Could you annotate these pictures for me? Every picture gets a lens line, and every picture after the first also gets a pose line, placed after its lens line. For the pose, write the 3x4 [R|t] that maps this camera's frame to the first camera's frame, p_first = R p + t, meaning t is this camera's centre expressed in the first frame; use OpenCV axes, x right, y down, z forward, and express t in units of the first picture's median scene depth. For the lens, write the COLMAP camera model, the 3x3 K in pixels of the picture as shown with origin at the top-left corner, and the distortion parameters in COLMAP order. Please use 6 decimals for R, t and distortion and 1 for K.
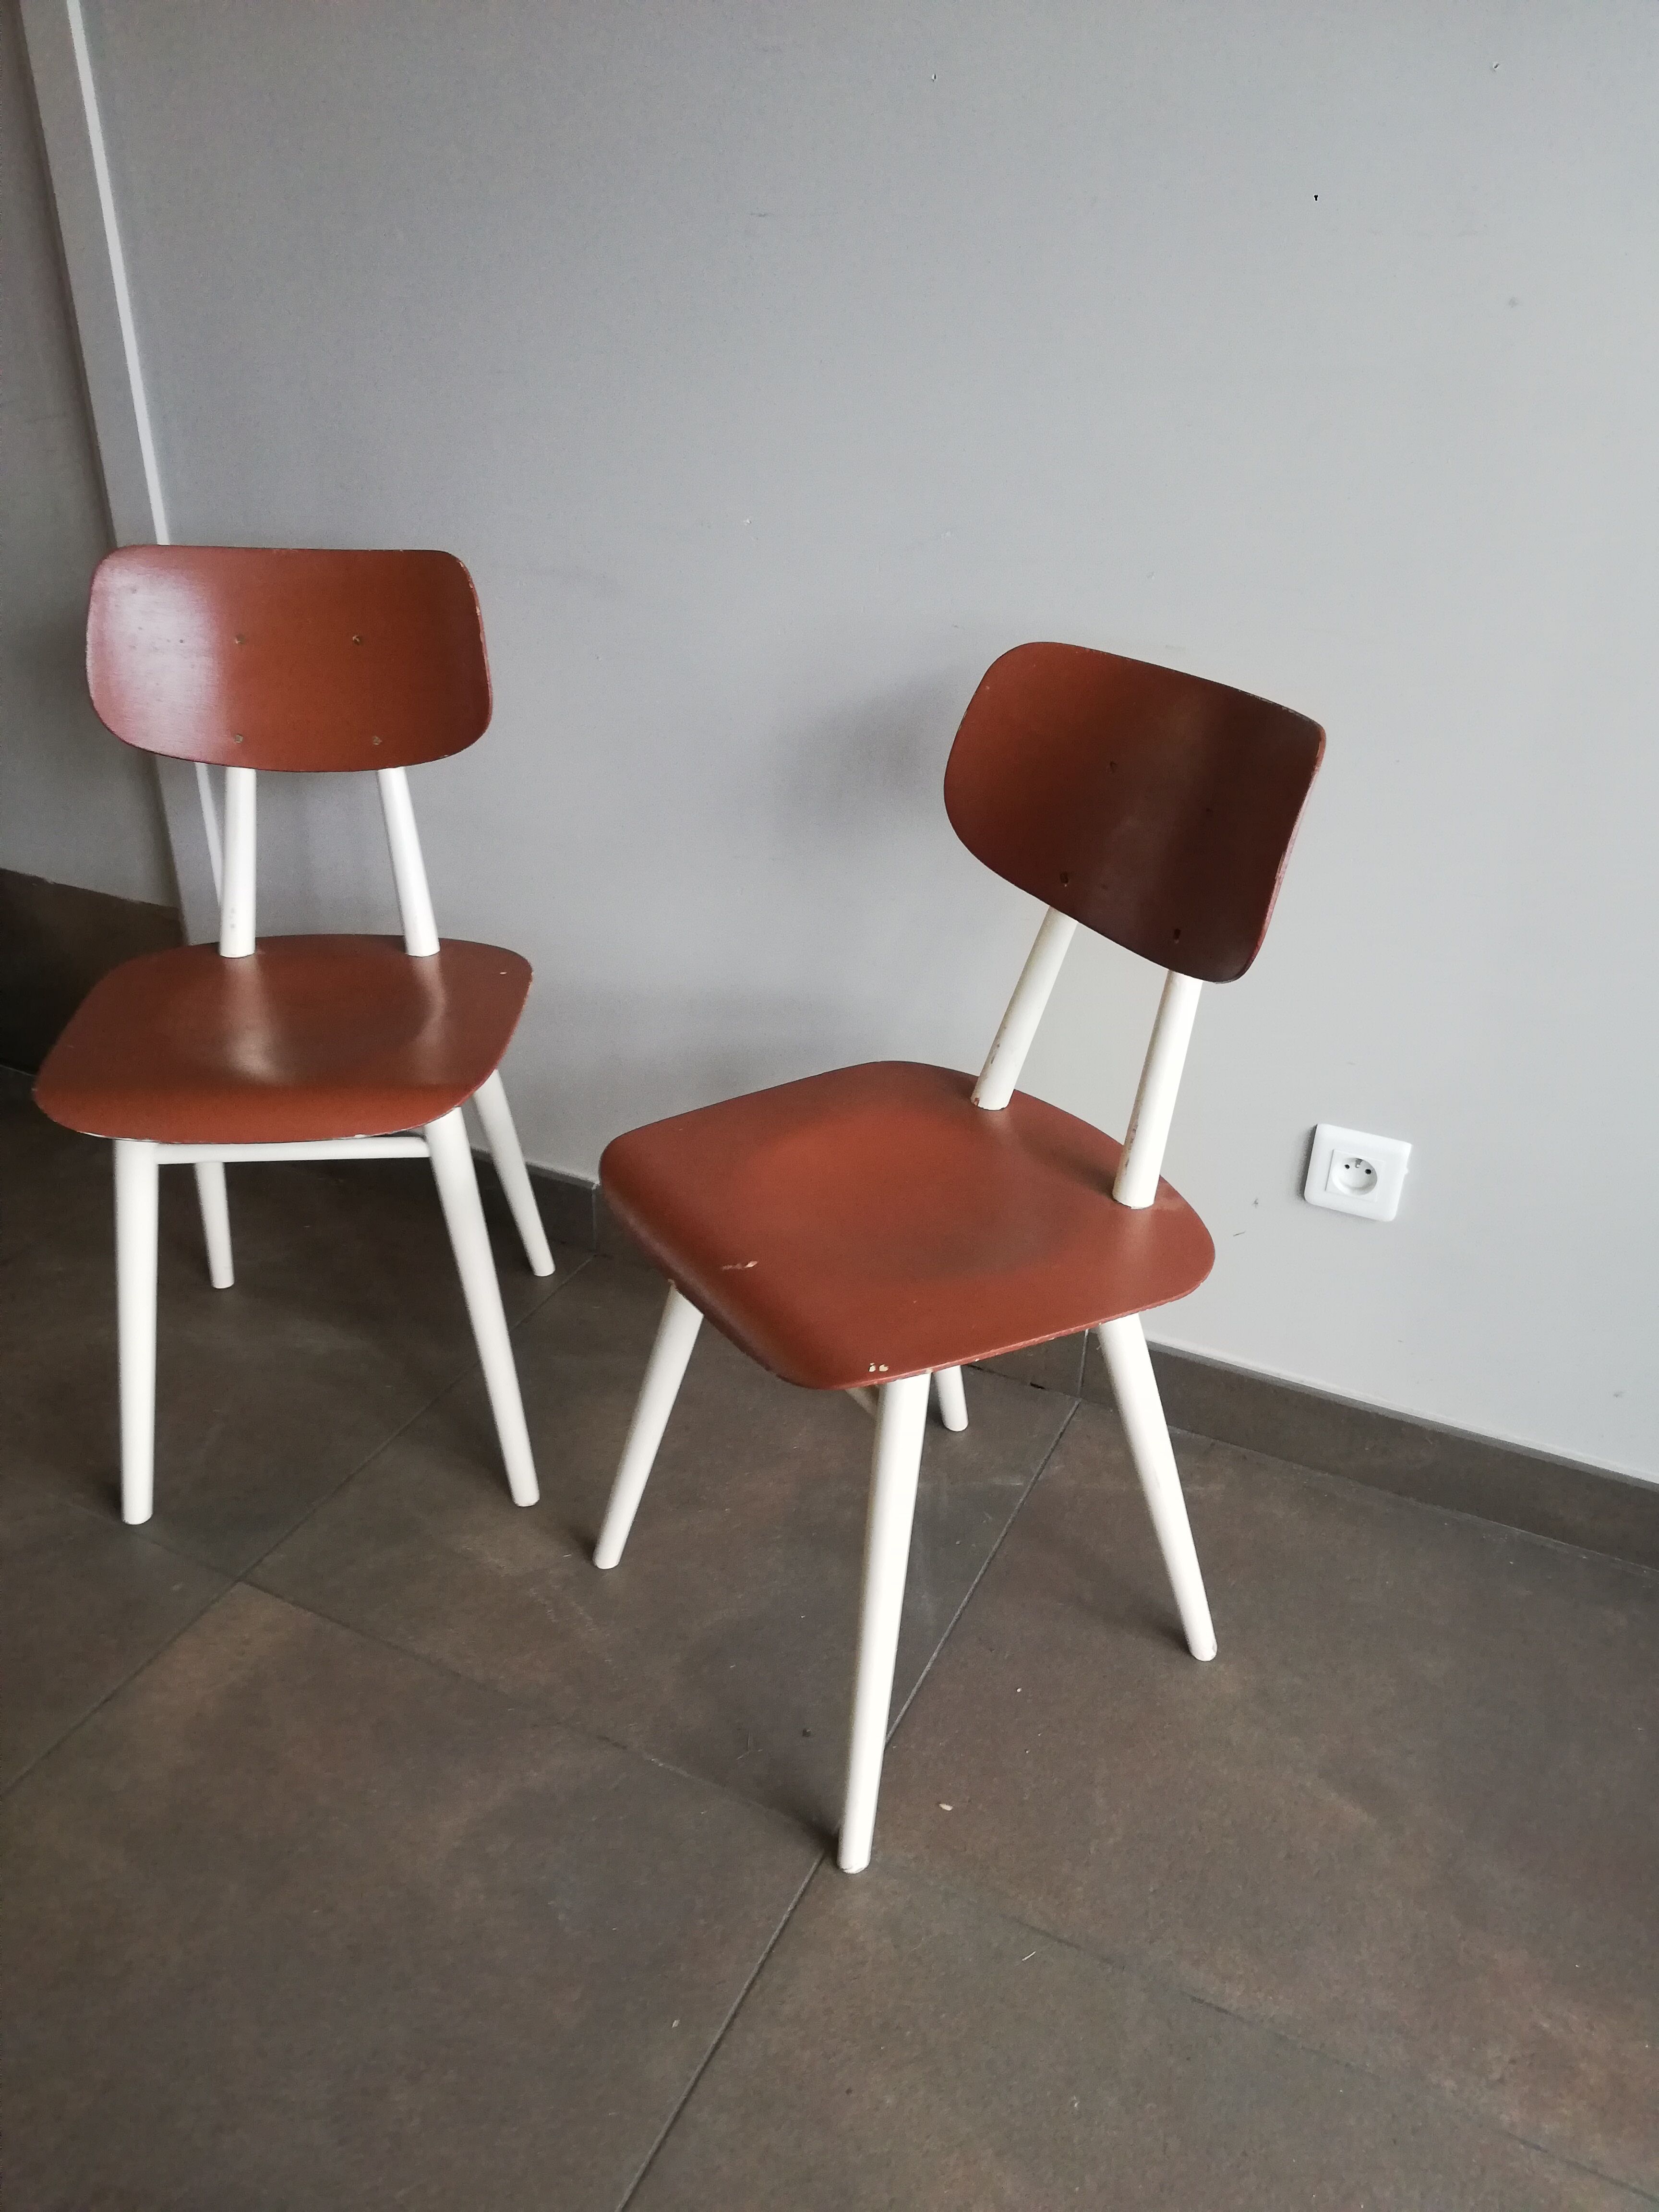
lens RADIAL K [[1678.3, 0, 825.3], [0, 1678.3, 1089.6], [0, 0, 1]] dist [0.011202, -0.035476]
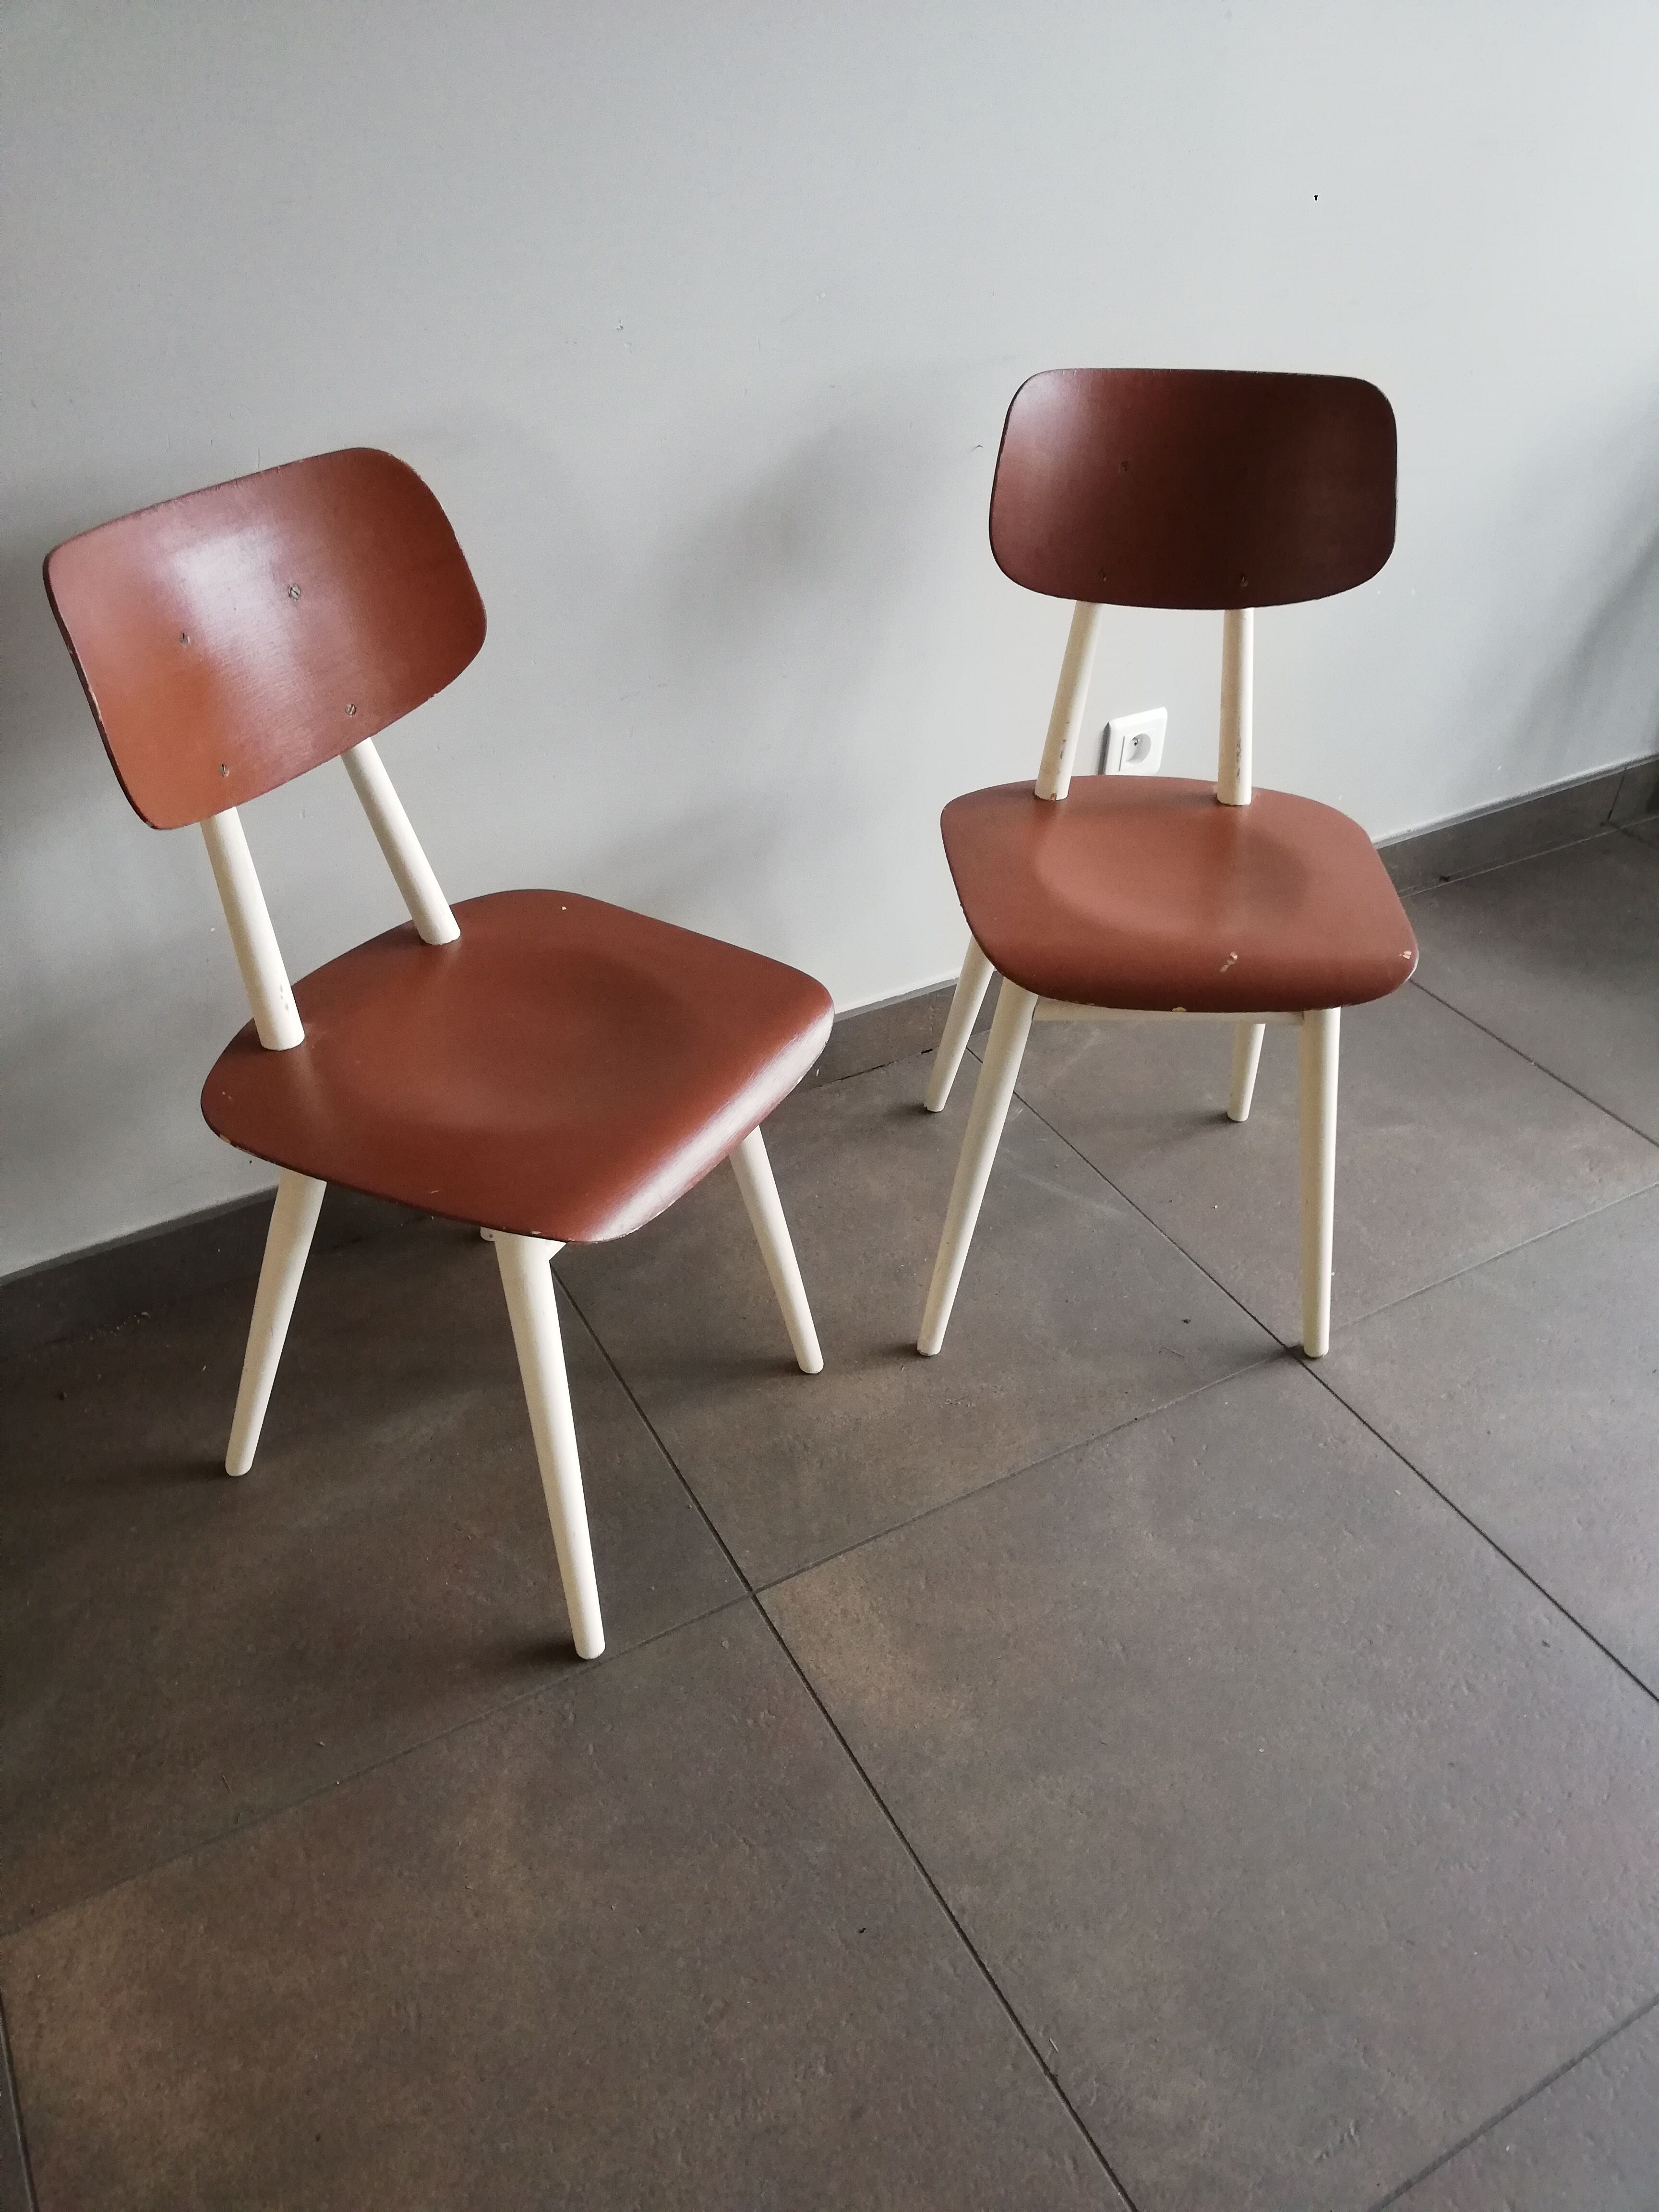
lens RADIAL K [[1678.3, 0, 814.6], [0, 1678.3, 1106.8], [0, 0, 1]] dist [0.011202, -0.035476]
pose [[0.568128, -0.511180, 0.644923, -0.805007], [0.384879, 0.857738, 0.340812, -0.251336], [-0.727392, 0.054592, 0.684048, 0.322196]]
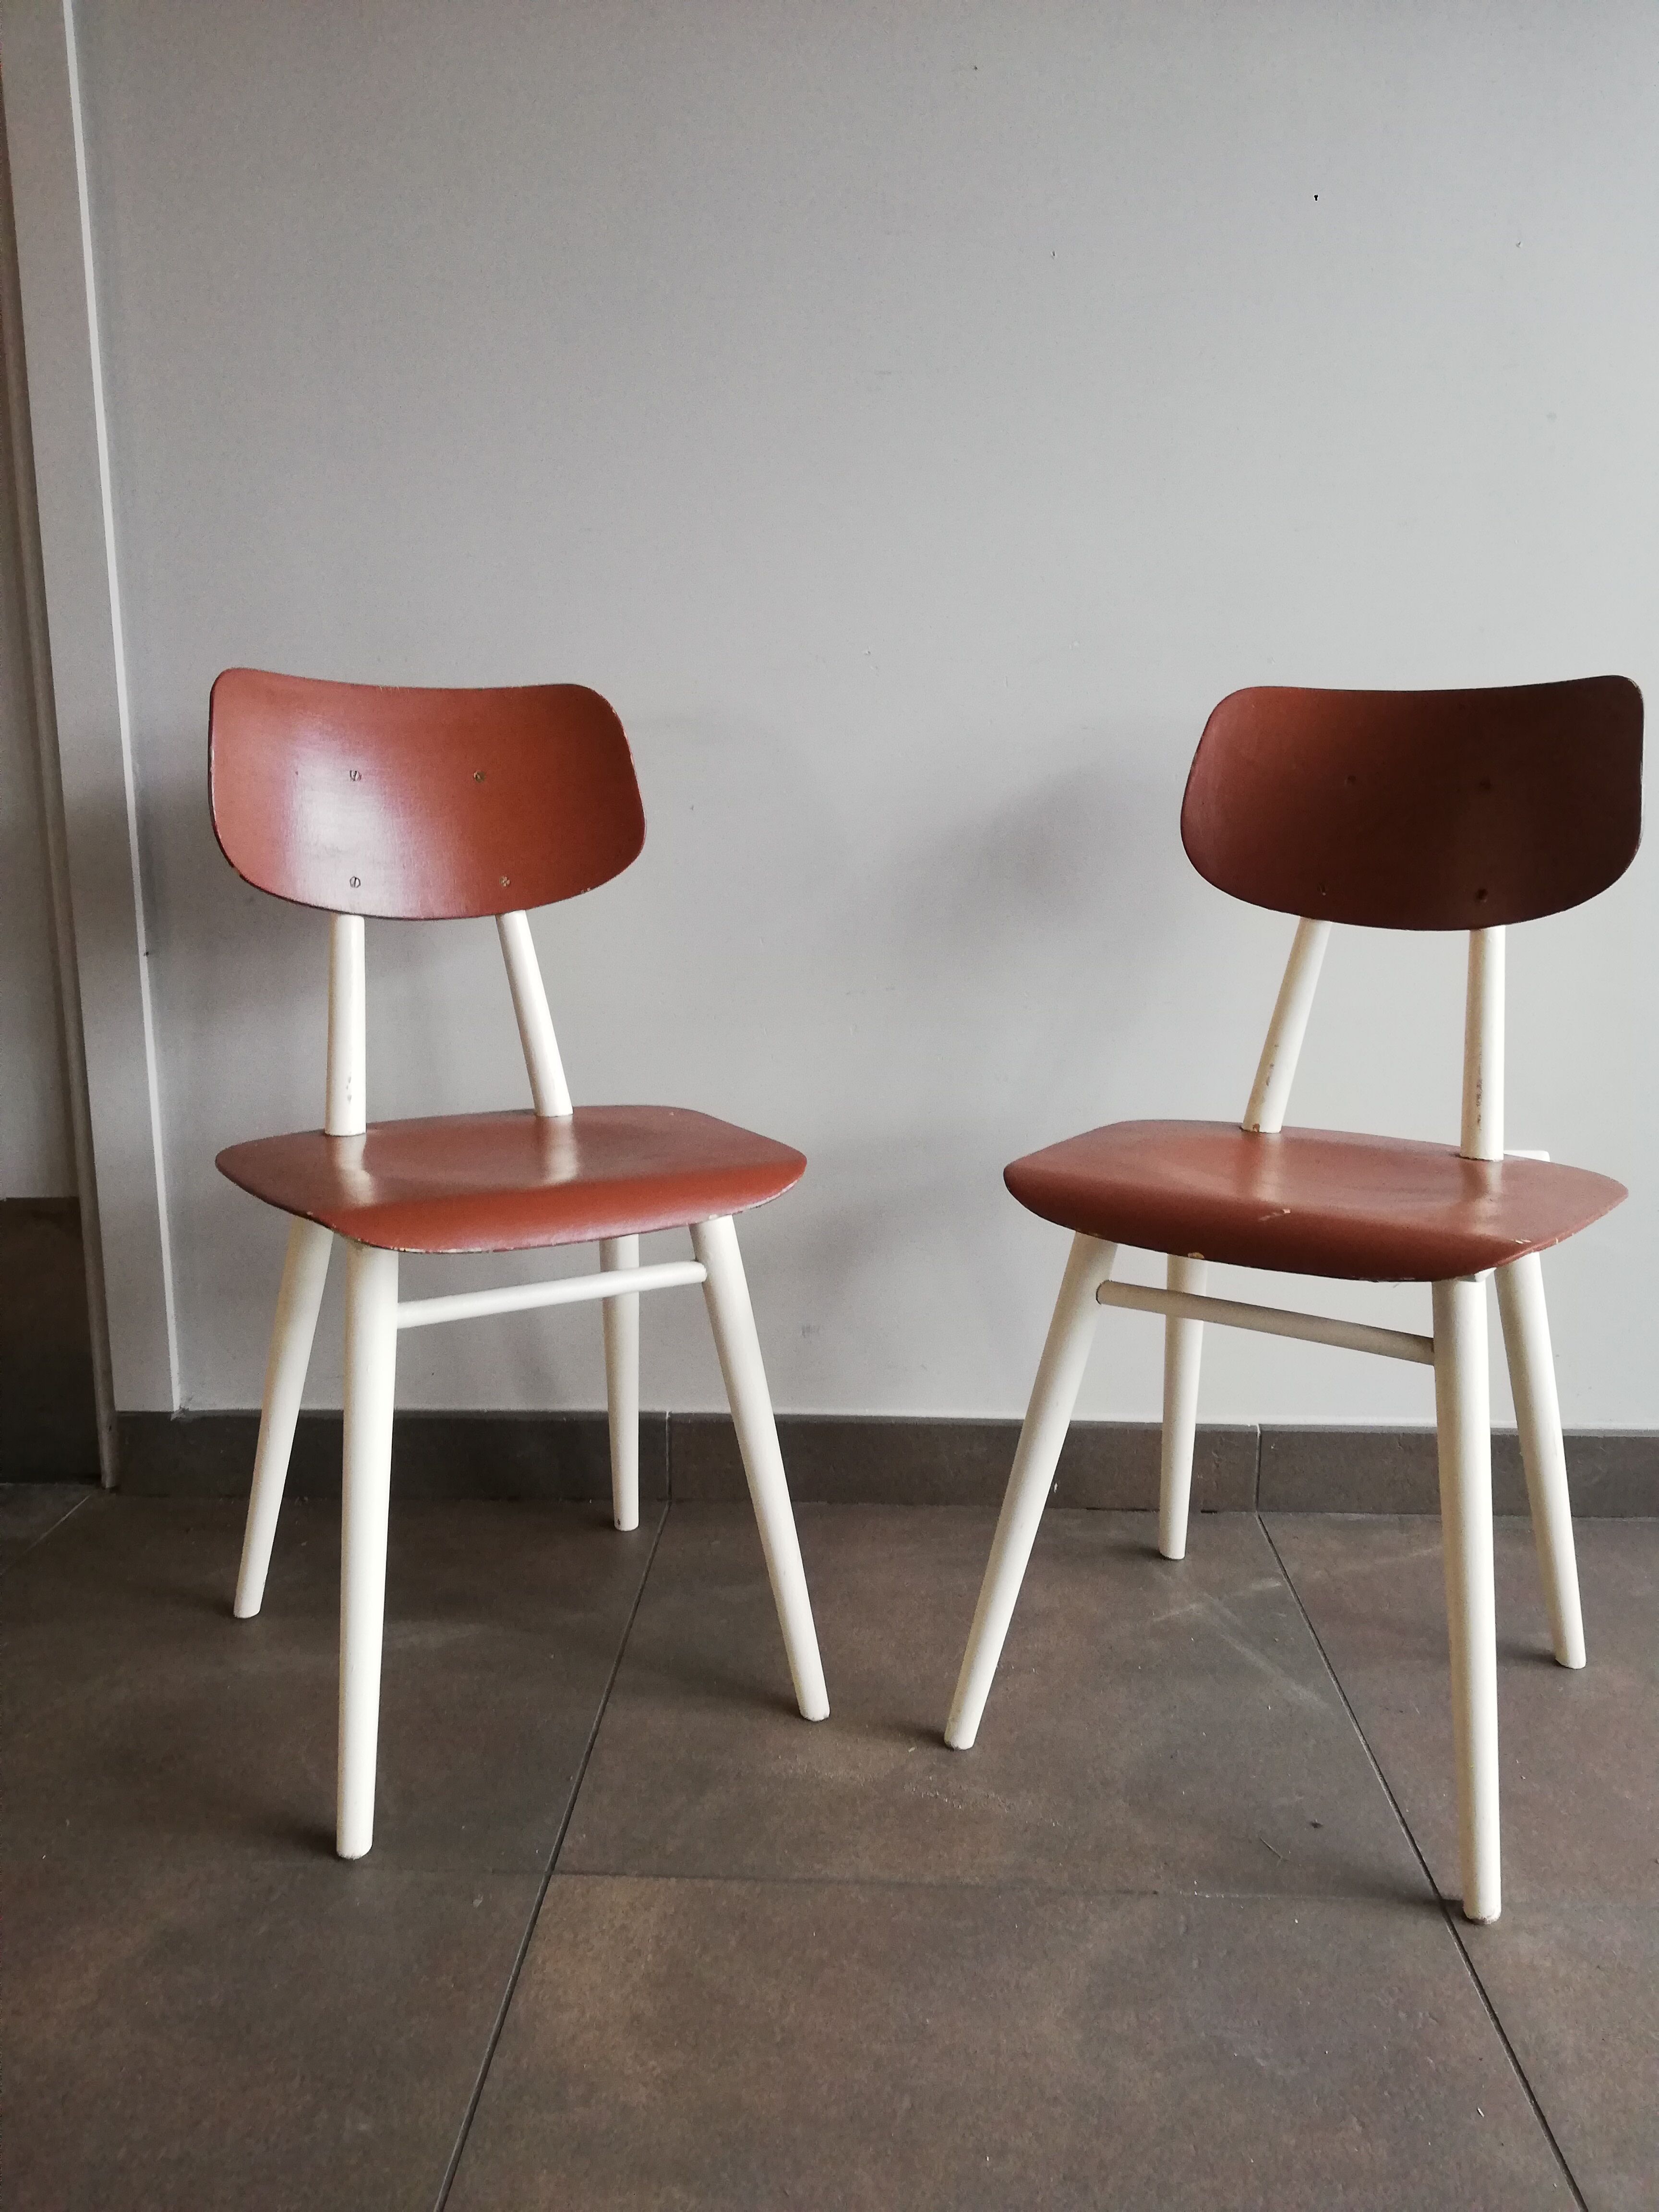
lens RADIAL K [[1678.3, 0, 812.9], [0, 1678.3, 1076.6], [0, 0, 1]] dist [0.011202, -0.035476]
pose [[0.919133, -0.088324, 0.383919, -0.504716], [0.201809, 0.942524, -0.266311, 0.181171], [-0.338331, 0.322254, 0.884129, 0.180146]]
